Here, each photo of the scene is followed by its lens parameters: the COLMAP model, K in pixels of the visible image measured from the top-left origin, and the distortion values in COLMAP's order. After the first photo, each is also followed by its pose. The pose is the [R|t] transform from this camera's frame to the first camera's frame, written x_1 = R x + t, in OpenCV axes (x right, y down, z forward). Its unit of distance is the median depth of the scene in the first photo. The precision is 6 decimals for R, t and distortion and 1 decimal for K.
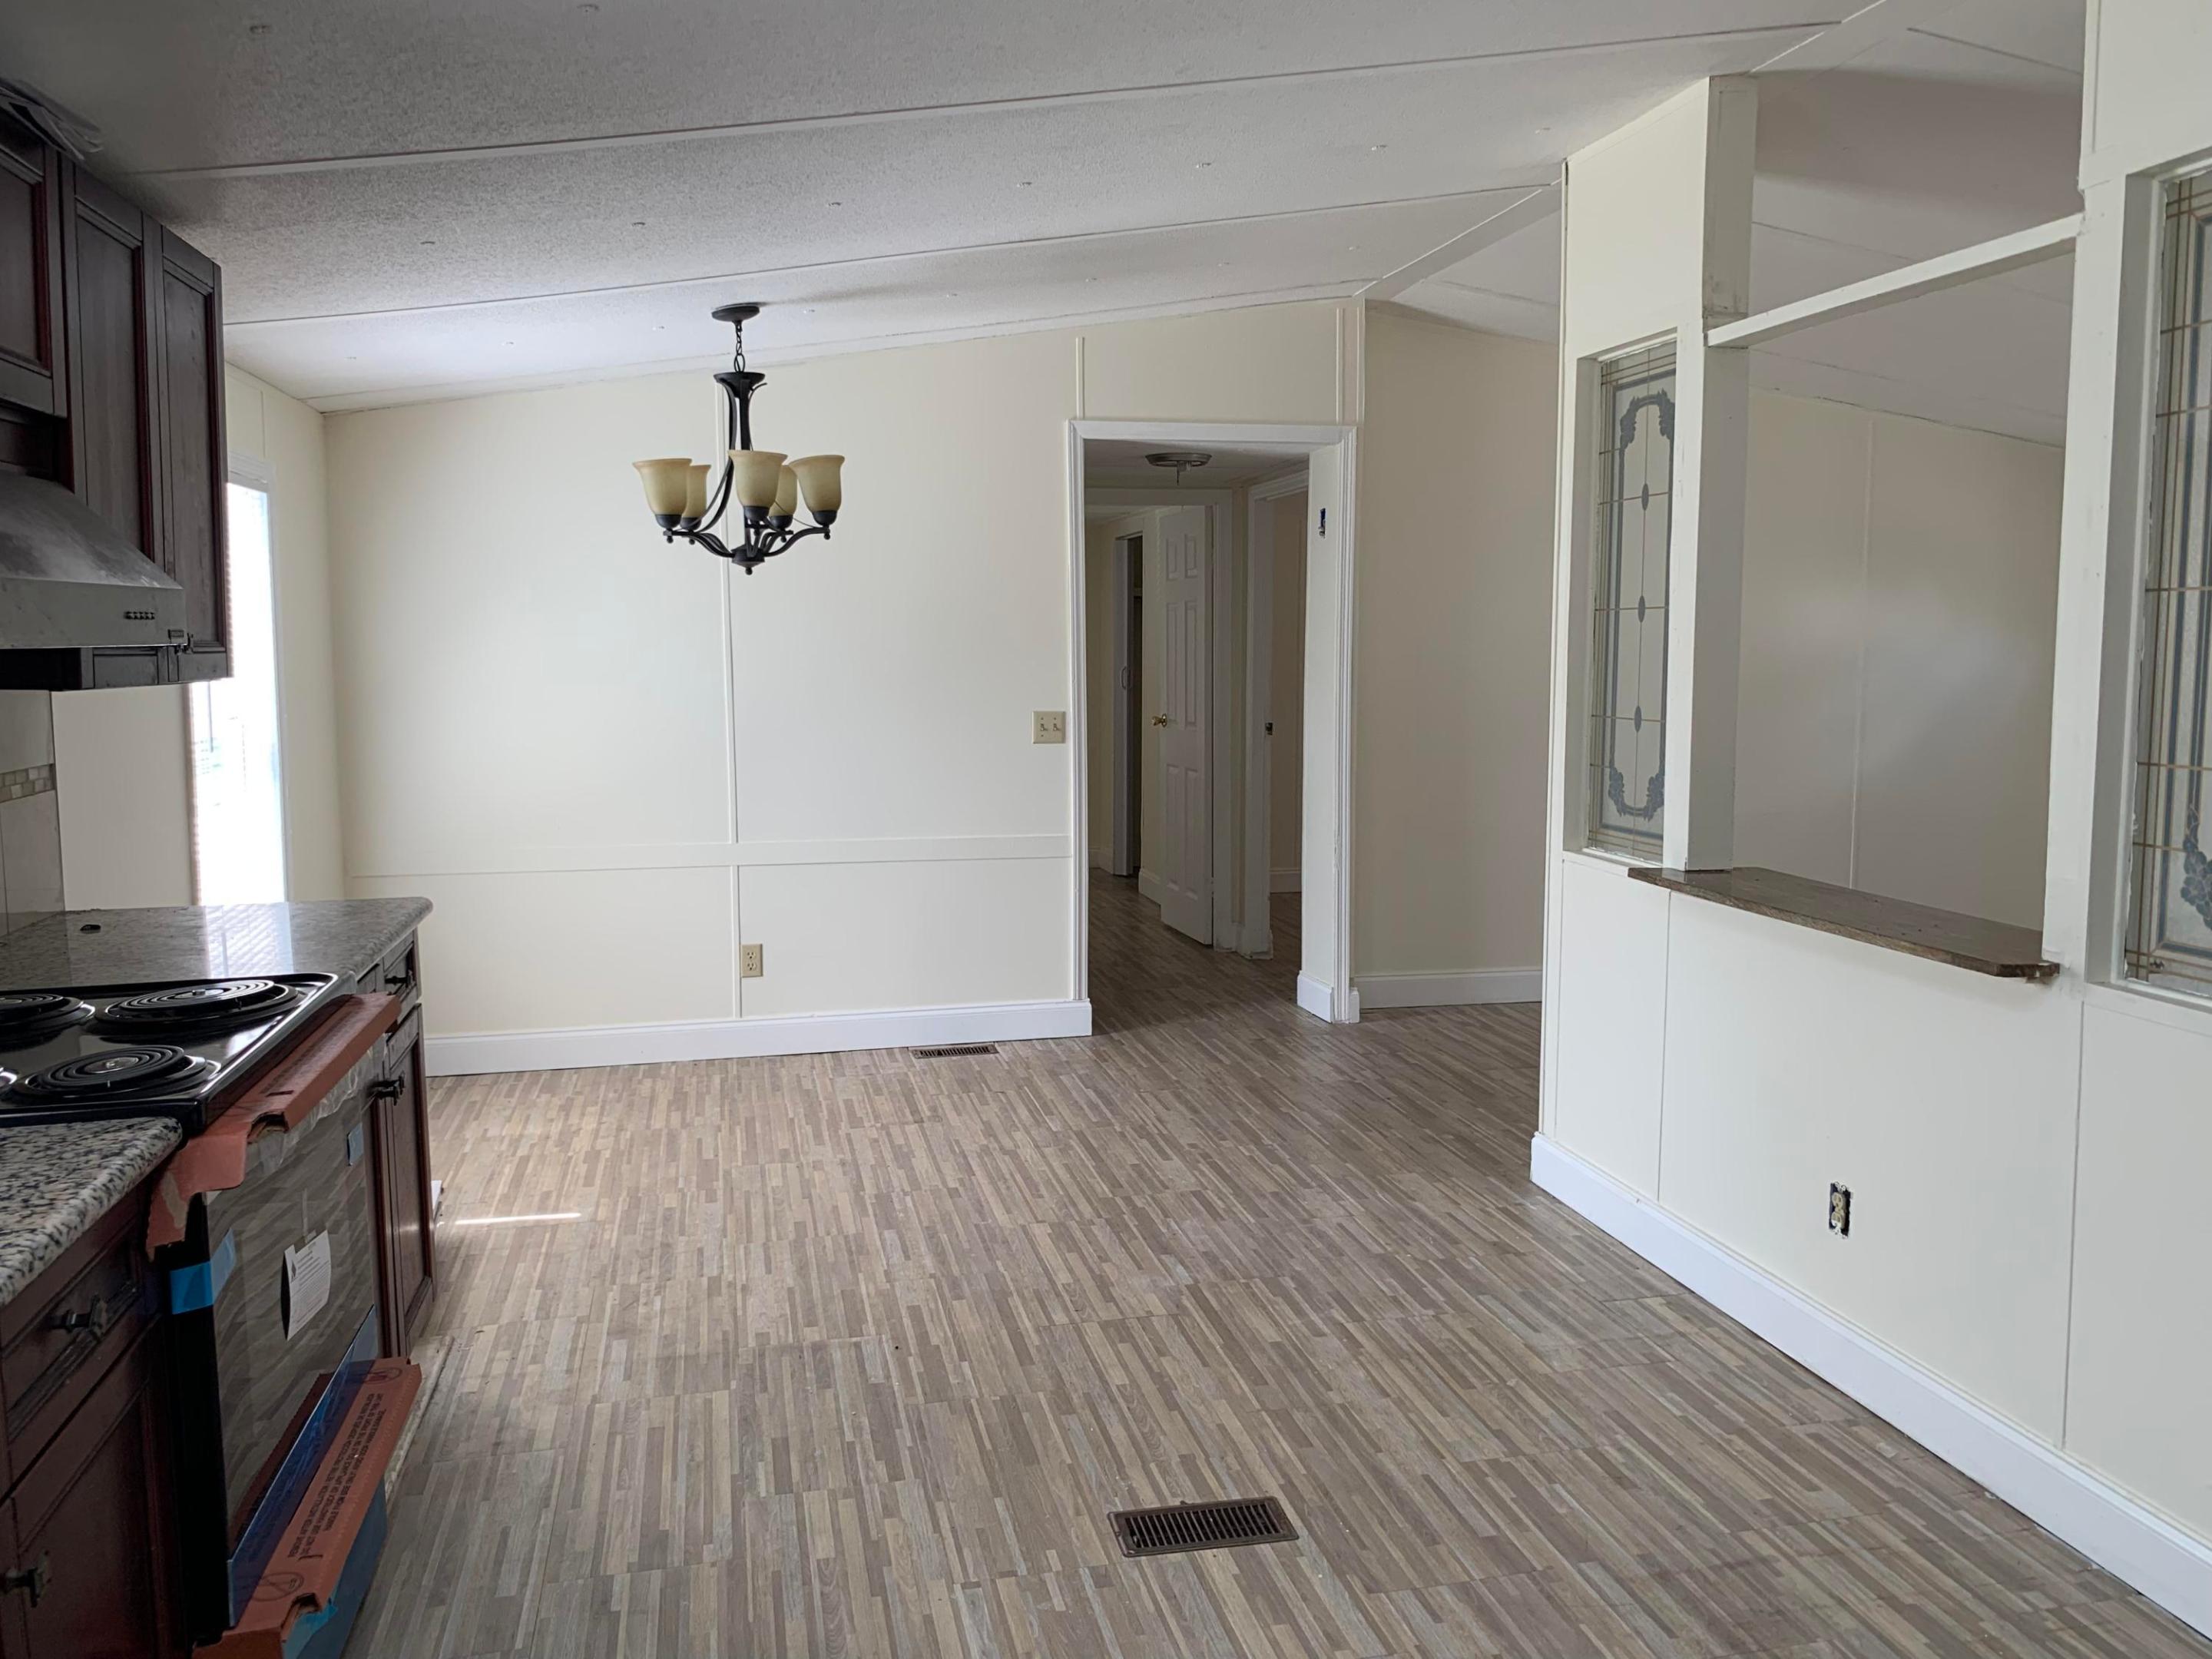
lens RADIAL K [[1698.5, 0, 1106.0], [0, 1698.5, 829.5], [0, 0, 1]] dist [0.003894, 0.005828]
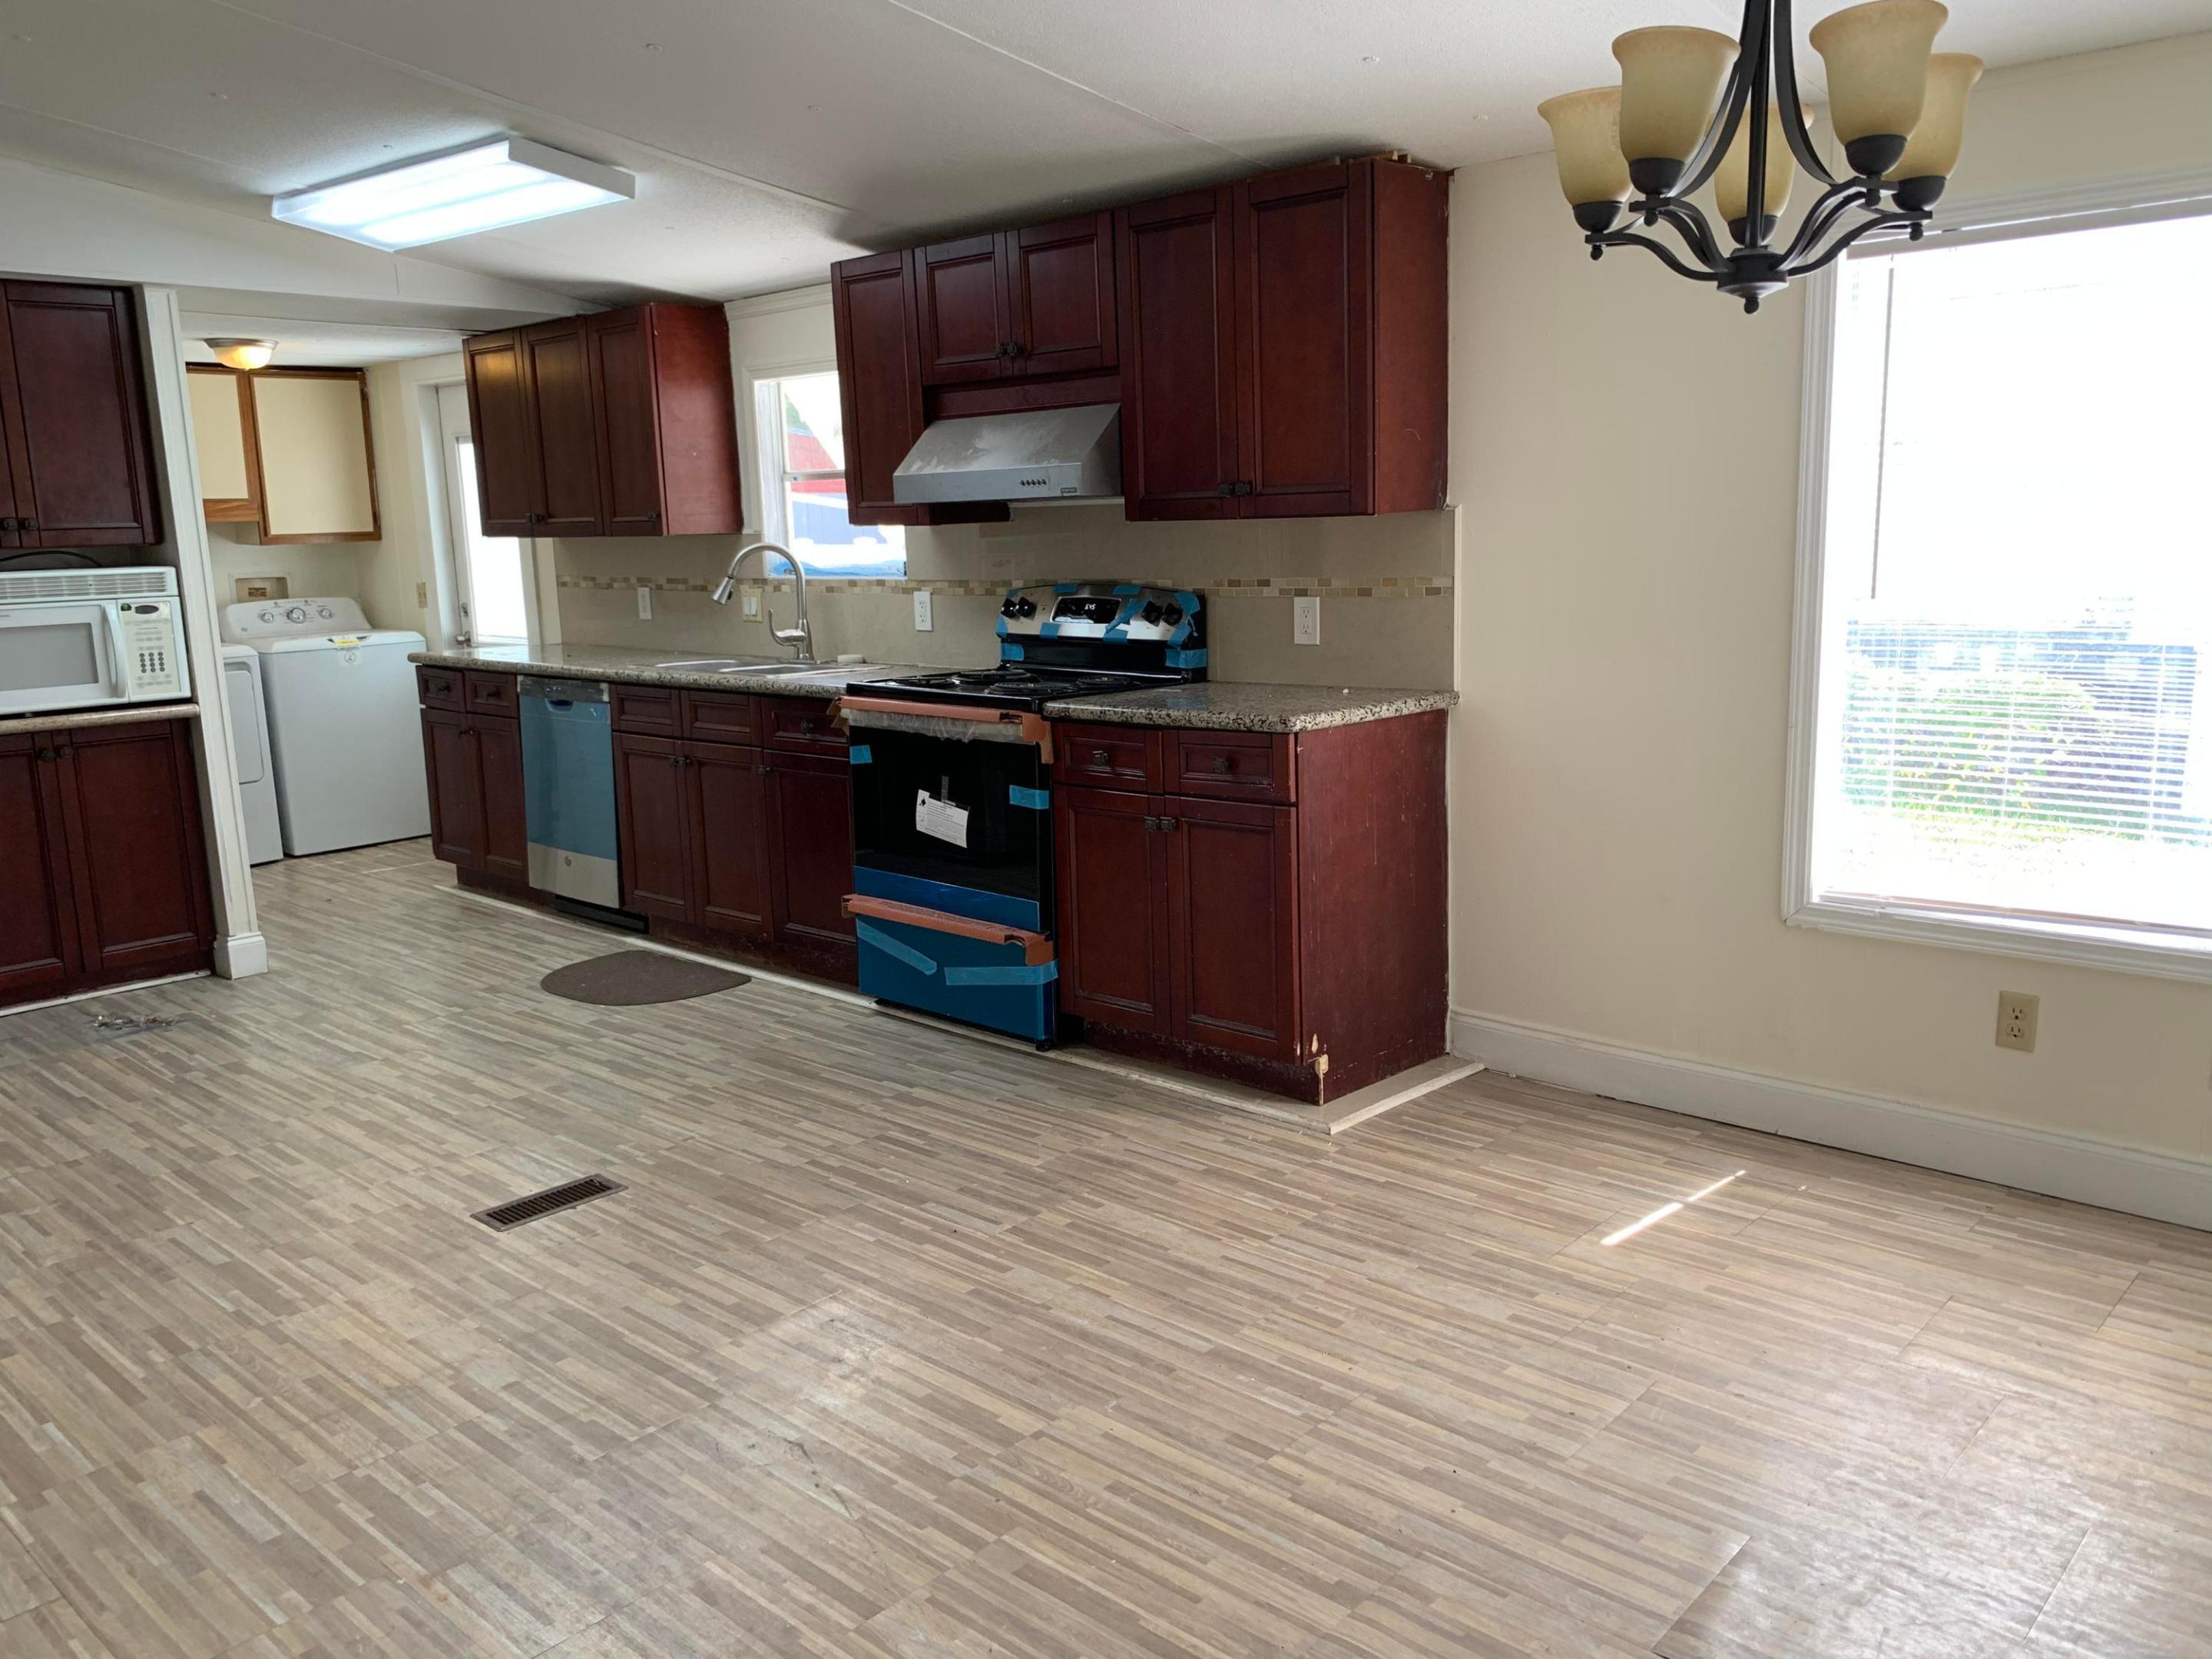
lens RADIAL K [[1698.5, 0, 1106.0], [0, 1698.5, 829.5], [0, 0, 1]] dist [0.003894, 0.005828]
pose [[-0.825287, 0.132162, -0.549030, 0.287945], [-0.032725, 0.959402, 0.280138, -0.174743], [0.563764, 0.249162, -0.787457, 1.662197]]
